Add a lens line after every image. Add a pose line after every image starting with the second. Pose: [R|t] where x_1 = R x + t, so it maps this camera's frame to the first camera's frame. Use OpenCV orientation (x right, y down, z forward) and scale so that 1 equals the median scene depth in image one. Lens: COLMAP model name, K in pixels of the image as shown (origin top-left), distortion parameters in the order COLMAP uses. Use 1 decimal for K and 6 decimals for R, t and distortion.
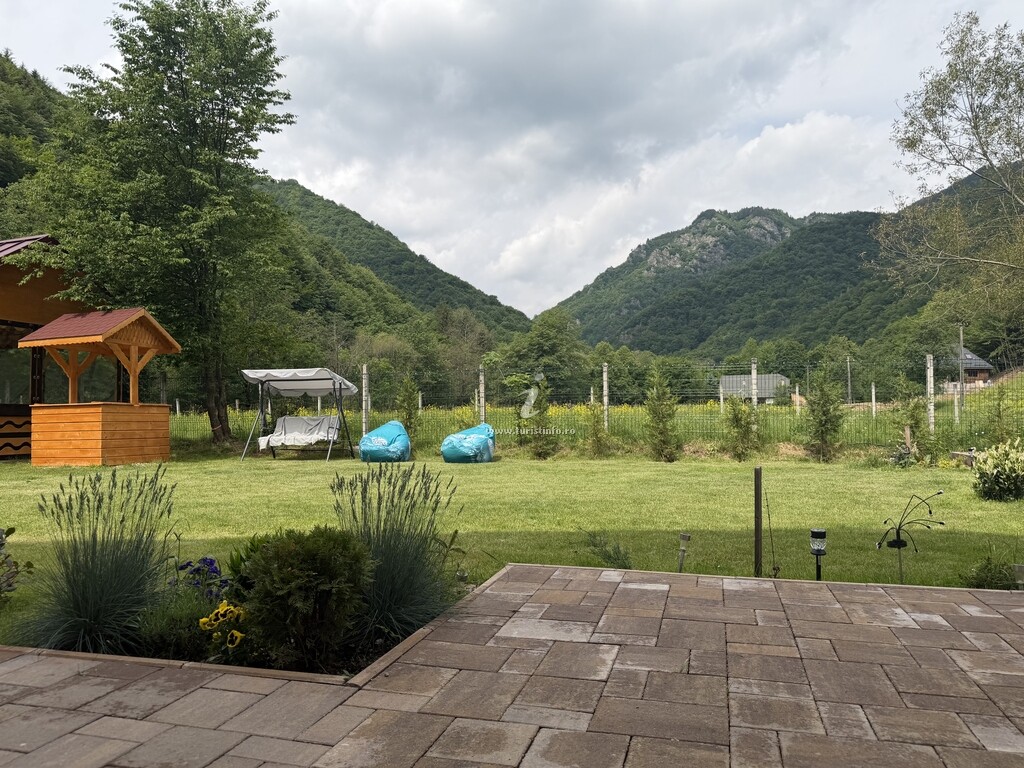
lens RADIAL K [[713.5, 0, 495.0], [0, 713.5, 424.4], [0, 0, 1]] dist [0.042471, -0.048162]
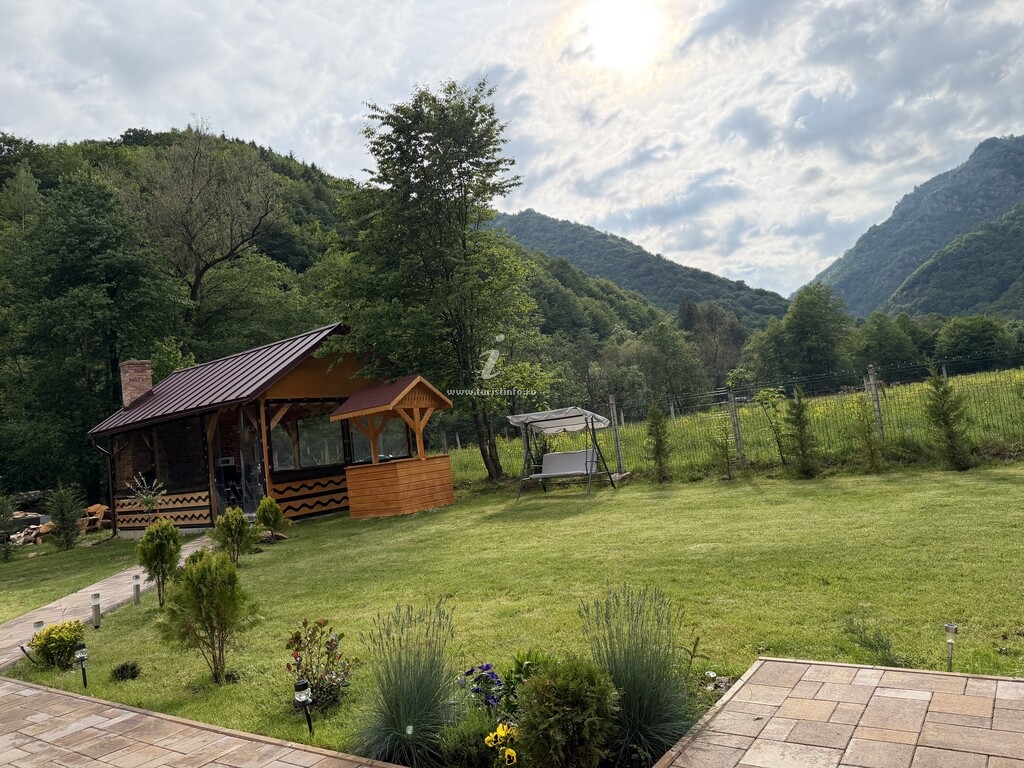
lens RADIAL K [[721.0, 0, 514.2], [0, 721.0, 383.1], [0, 0, 1]] dist [0.131869, -0.178142]
pose [[0.934286, -0.127187, -0.333068, 0.039808], [0.123322, 0.991824, -0.032813, -0.086999], [0.334518, -0.010418, 0.942332, -0.045467]]
